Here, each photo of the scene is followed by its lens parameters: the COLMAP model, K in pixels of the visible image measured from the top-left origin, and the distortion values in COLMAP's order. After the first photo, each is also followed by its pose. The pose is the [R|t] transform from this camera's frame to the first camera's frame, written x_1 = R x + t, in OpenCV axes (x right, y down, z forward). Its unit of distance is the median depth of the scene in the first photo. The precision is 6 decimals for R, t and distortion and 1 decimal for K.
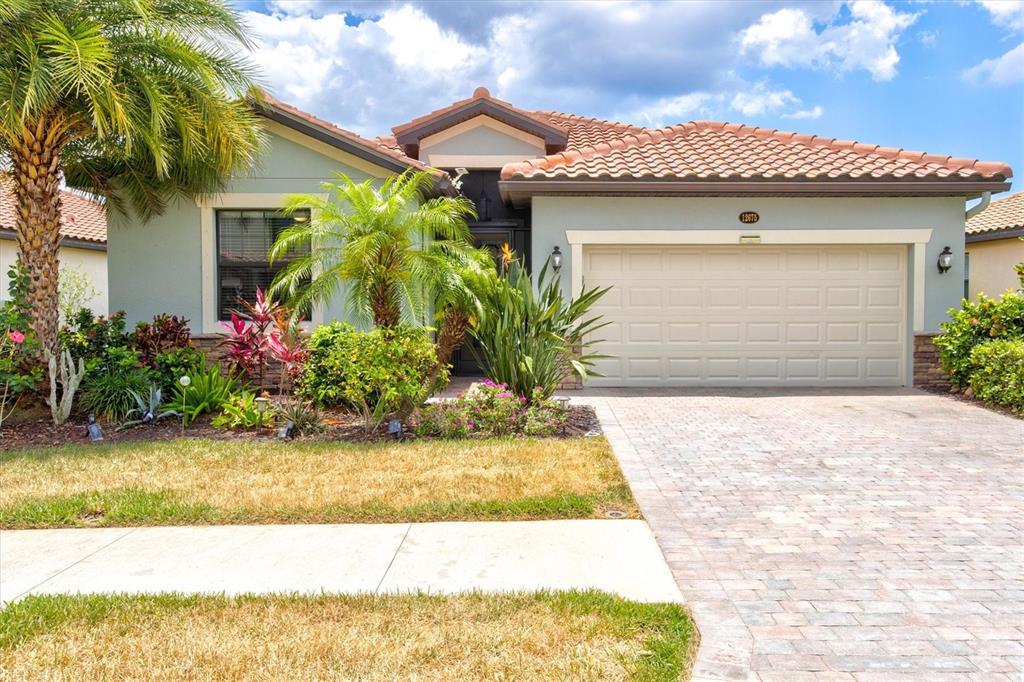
lens RADIAL K [[793.8, 0, 512.0], [0, 793.8, 341.0], [0, 0, 1]] dist [0.012682, 0.004609]
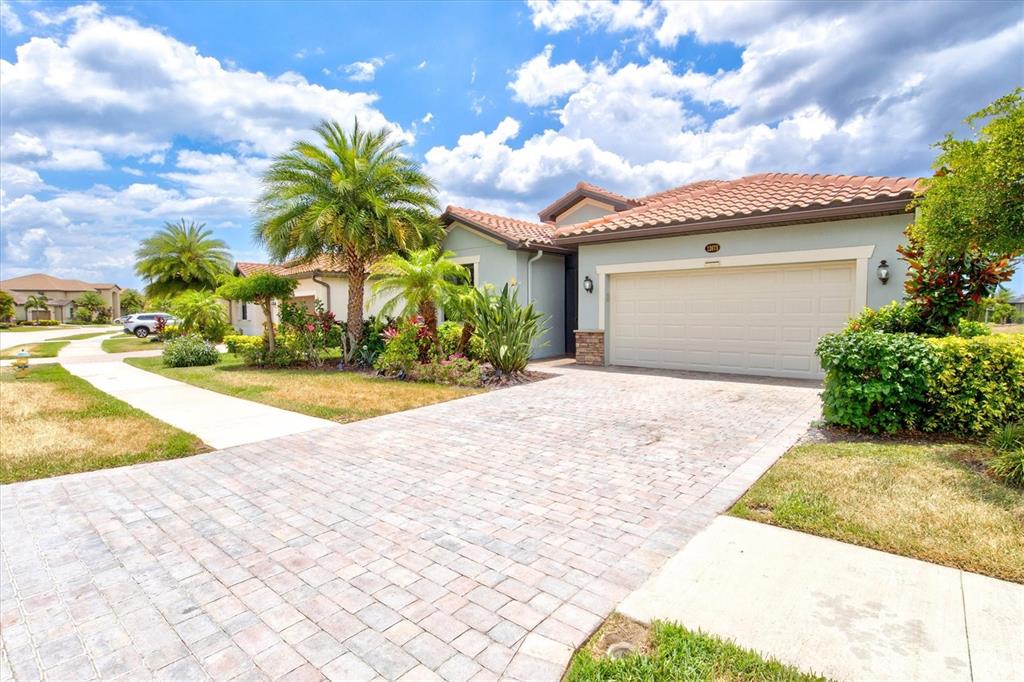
lens RADIAL K [[501.3, 0, 512.0], [0, 501.3, 341.0], [0, 0, 1]] dist [-0.000922, 0.000607]
pose [[0.746987, 0.037233, -0.663795, 0.614395], [-0.015655, 0.999139, 0.038426, -0.025023], [0.664654, -0.018312, 0.746927, 0.135858]]
